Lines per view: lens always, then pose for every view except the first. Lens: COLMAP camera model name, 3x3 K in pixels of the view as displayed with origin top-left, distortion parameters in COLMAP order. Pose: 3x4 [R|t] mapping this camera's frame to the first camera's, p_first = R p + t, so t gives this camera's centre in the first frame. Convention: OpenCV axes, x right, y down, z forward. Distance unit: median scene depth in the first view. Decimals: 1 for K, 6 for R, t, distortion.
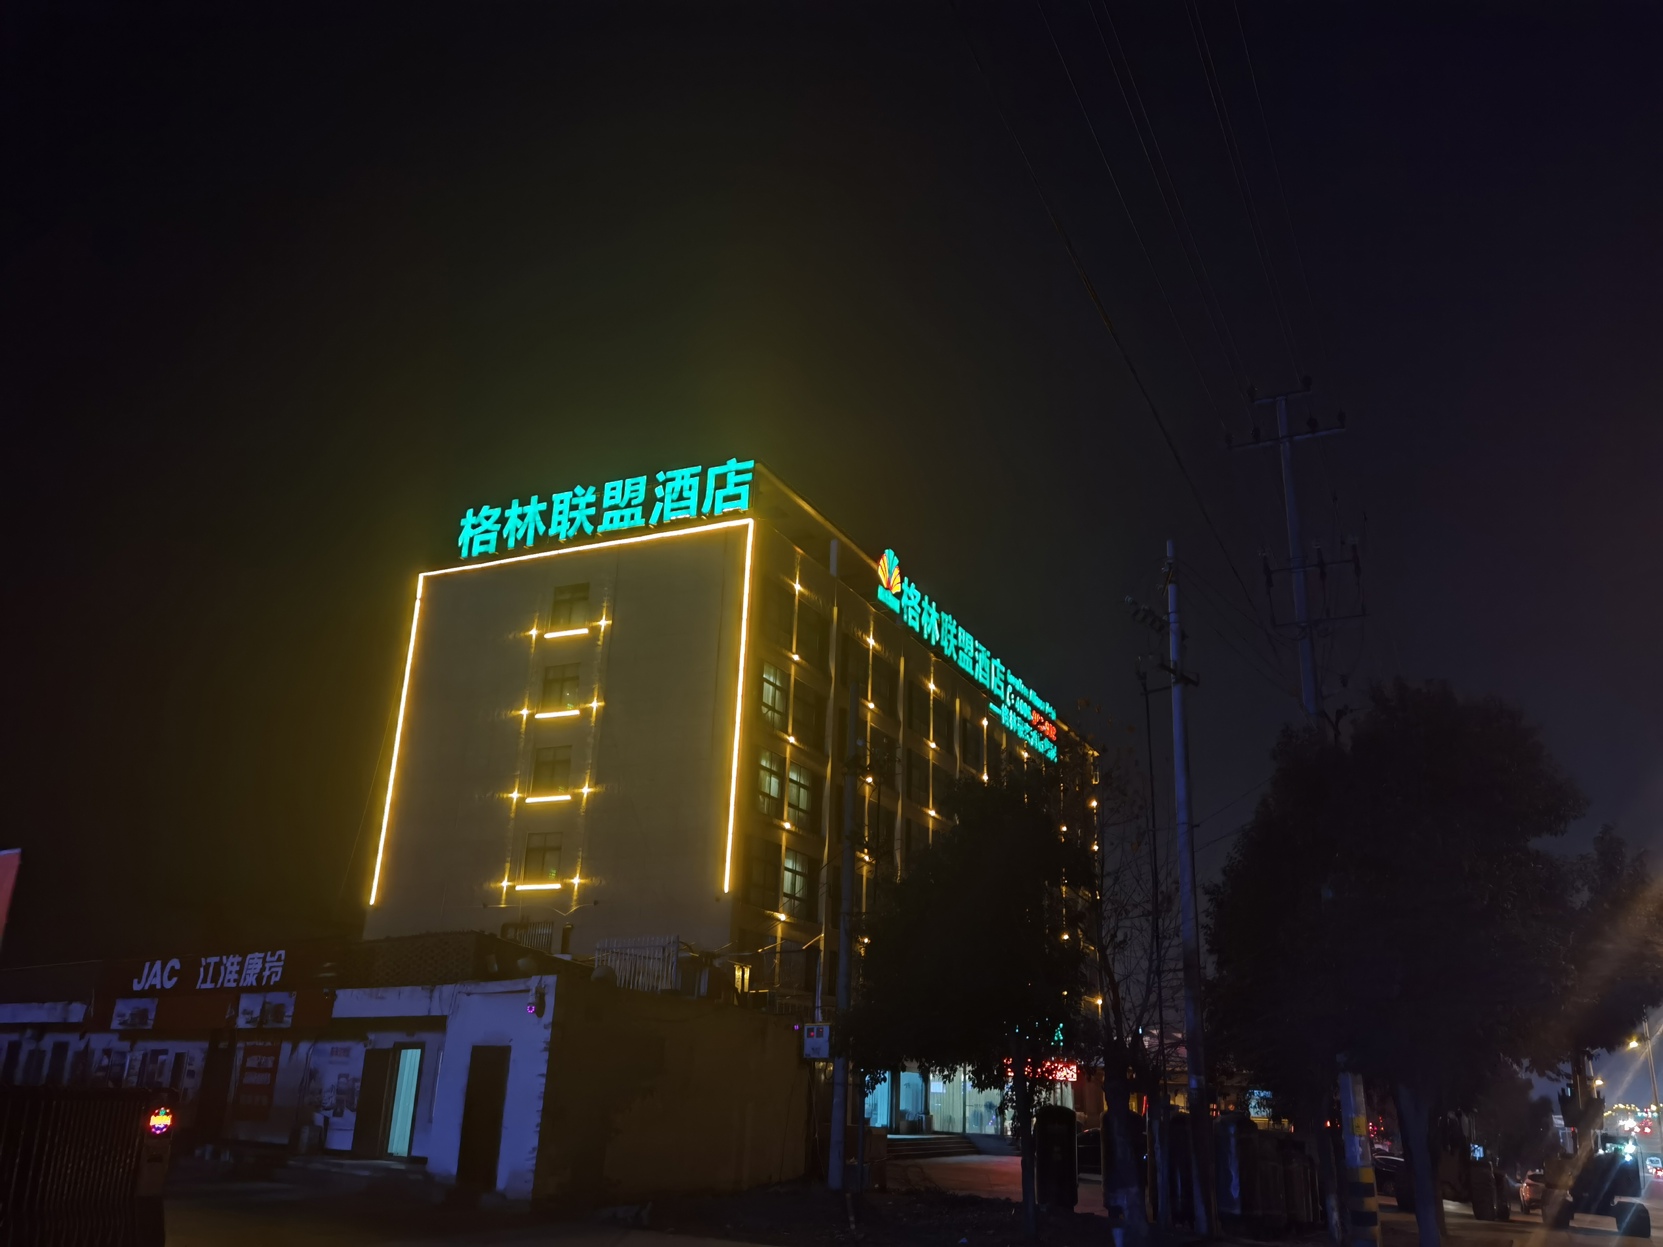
lens RADIAL K [[1384.3, 0, 831.5], [0, 1384.3, 623.5], [0, 0, 1]] dist [0.009413, 0.011401]
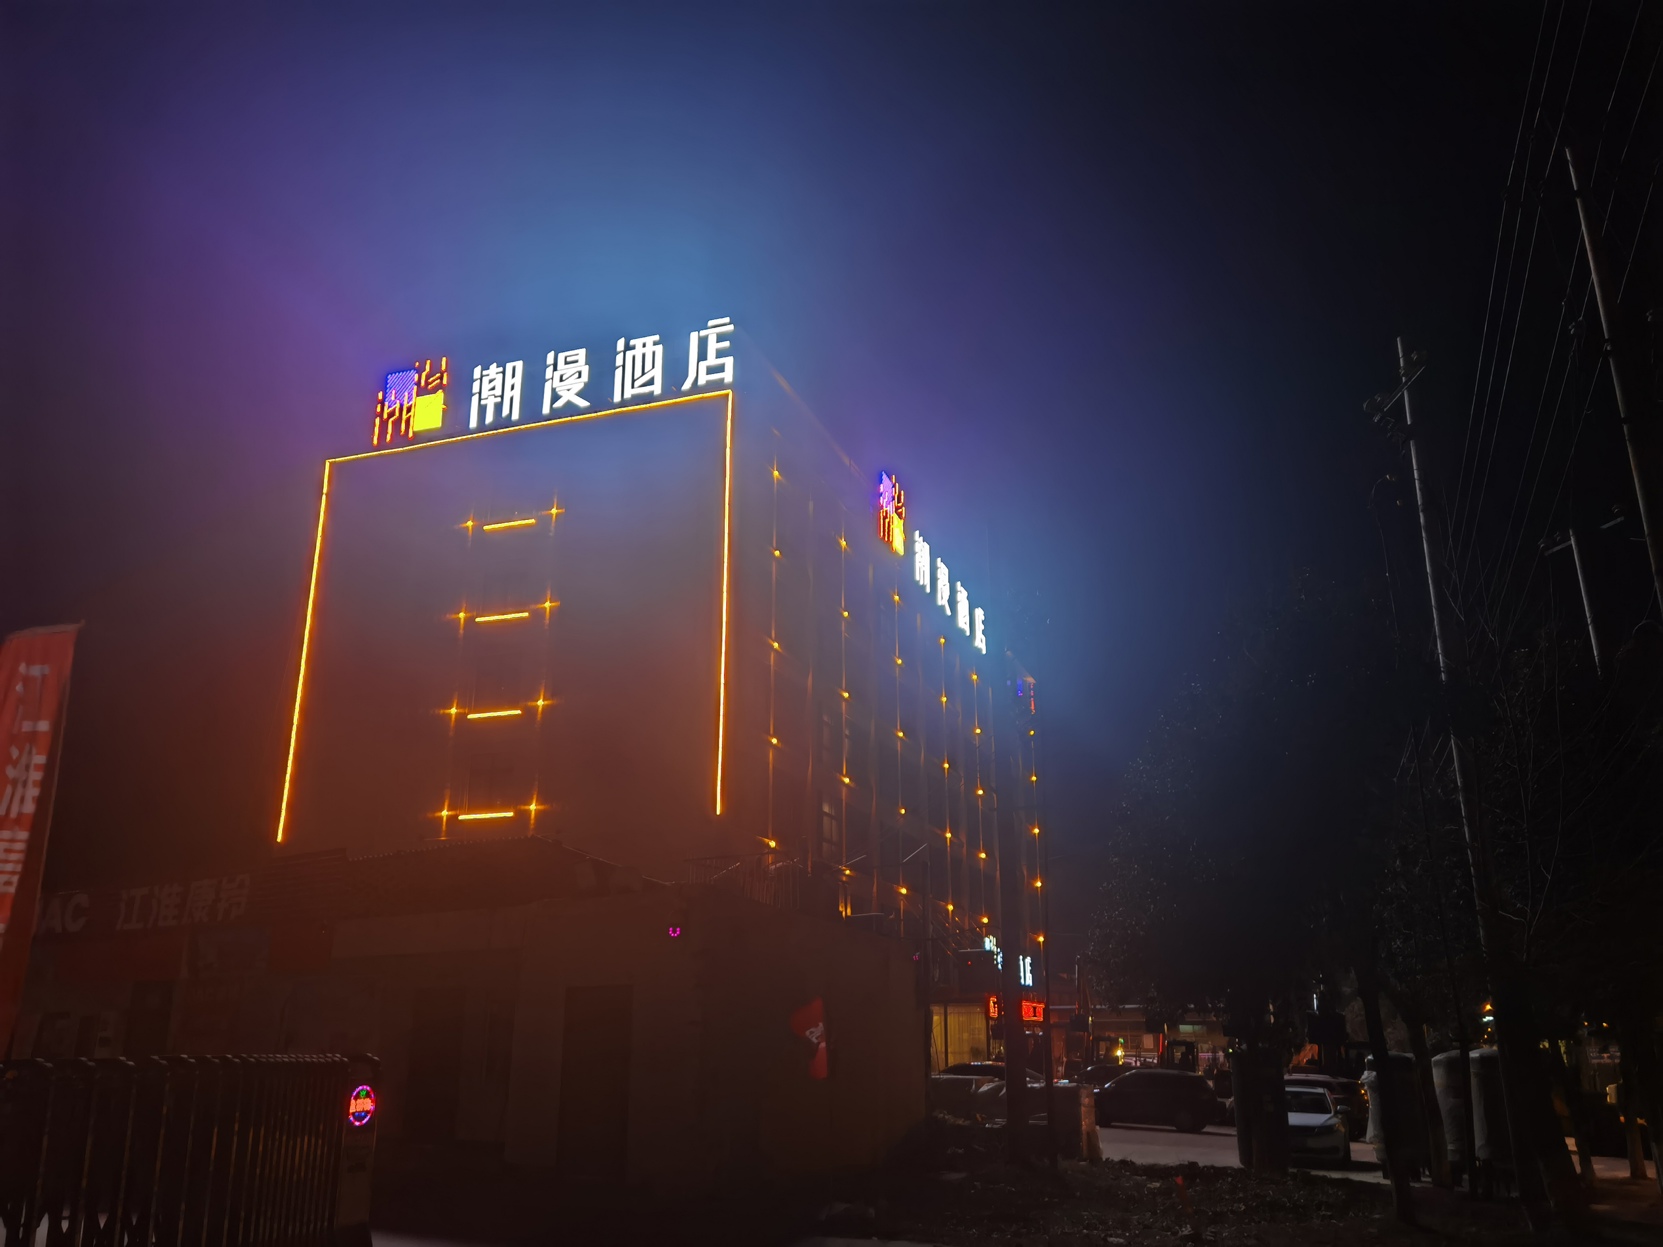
lens RADIAL K [[1384.3, 0, 831.5], [0, 1384.3, 623.5], [0, 0, 1]] dist [0.009413, 0.011401]
pose [[0.993401, -0.001239, 0.114684, -0.099067], [-0.002366, 0.999507, 0.031293, 0.044774], [-0.114666, -0.031358, 0.992909, 0.130557]]
